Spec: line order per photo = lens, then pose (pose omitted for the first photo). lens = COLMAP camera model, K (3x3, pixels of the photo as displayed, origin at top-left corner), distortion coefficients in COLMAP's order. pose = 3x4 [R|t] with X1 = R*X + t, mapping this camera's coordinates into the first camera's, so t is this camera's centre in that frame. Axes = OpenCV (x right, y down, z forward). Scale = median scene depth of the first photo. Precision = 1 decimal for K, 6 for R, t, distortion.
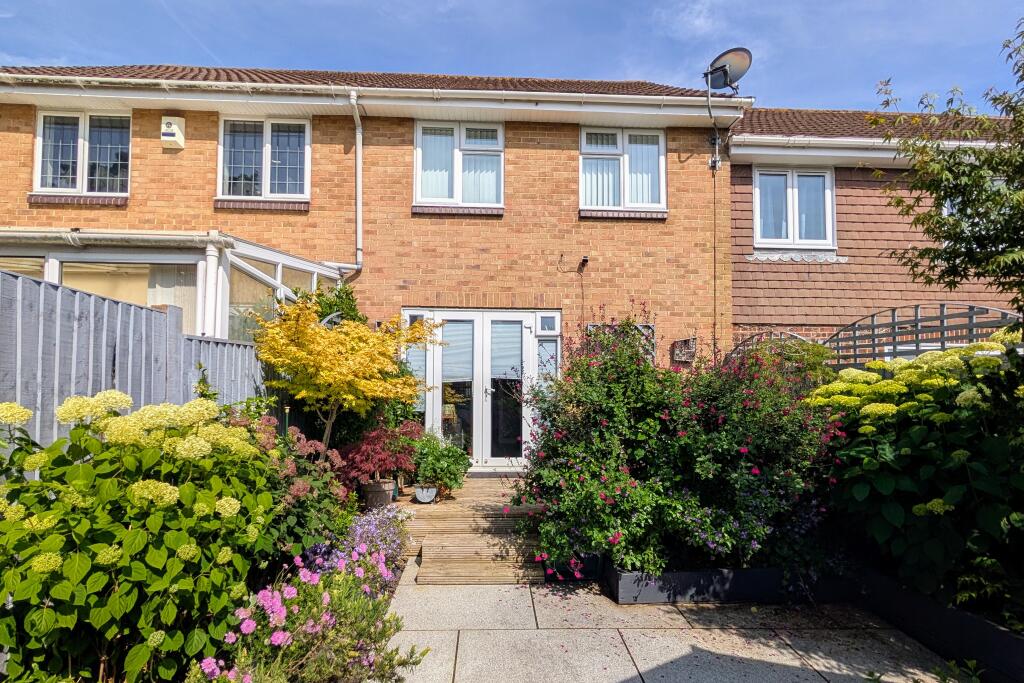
lens RADIAL K [[506.3, 0, 510.2], [0, 506.3, 385.8], [0, 0, 1]] dist [0.005494, -0.002785]
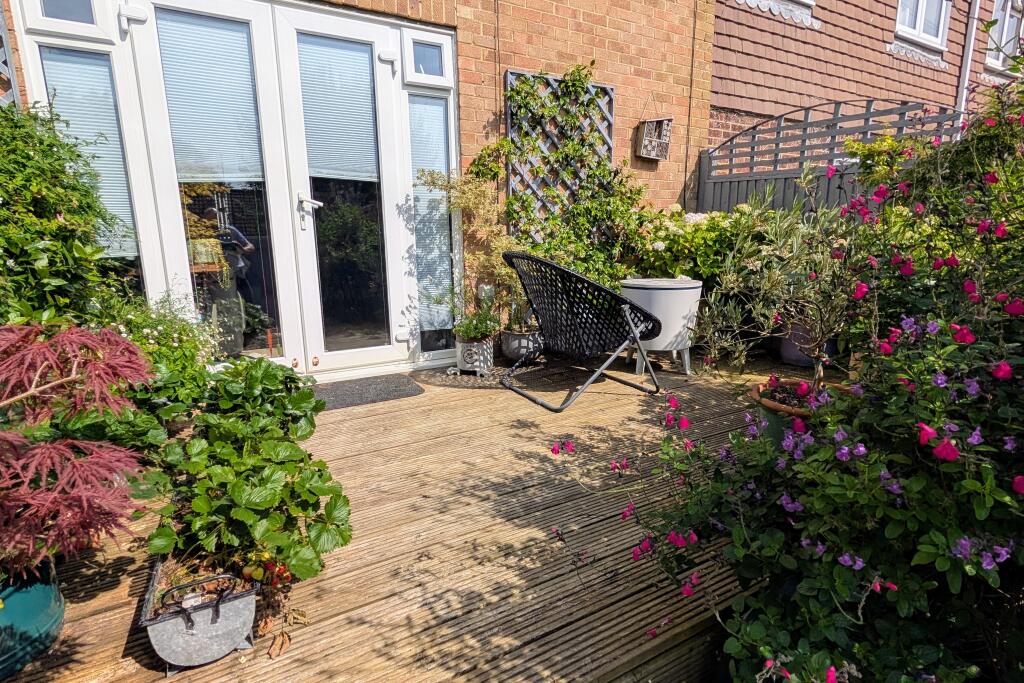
lens RADIAL K [[506.3, 0, 515.8], [0, 506.3, 340.9], [0, 0, 1]] dist [0.005494, -0.002785]
pose [[0.891543, -0.102958, 0.441078, -0.144947], [0.000590, 0.974085, 0.226182, 0.041496], [-0.452935, -0.201390, 0.868500, 0.844590]]
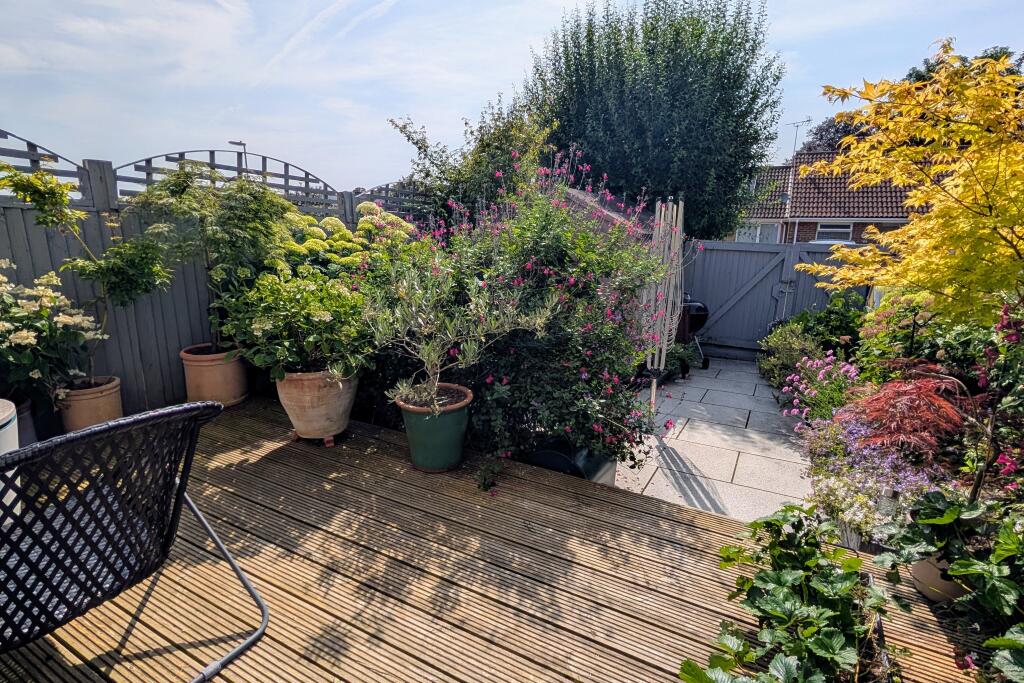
lens RADIAL K [[506.3, 0, 512.3], [0, 506.3, 338.2], [0, 0, 1]] dist [0.005494, -0.002785]
pose [[-0.858485, -0.134686, 0.494836, -0.144291], [-0.039283, 0.979332, 0.198406, -0.048114], [-0.511331, 0.150890, -0.846033, 1.819474]]
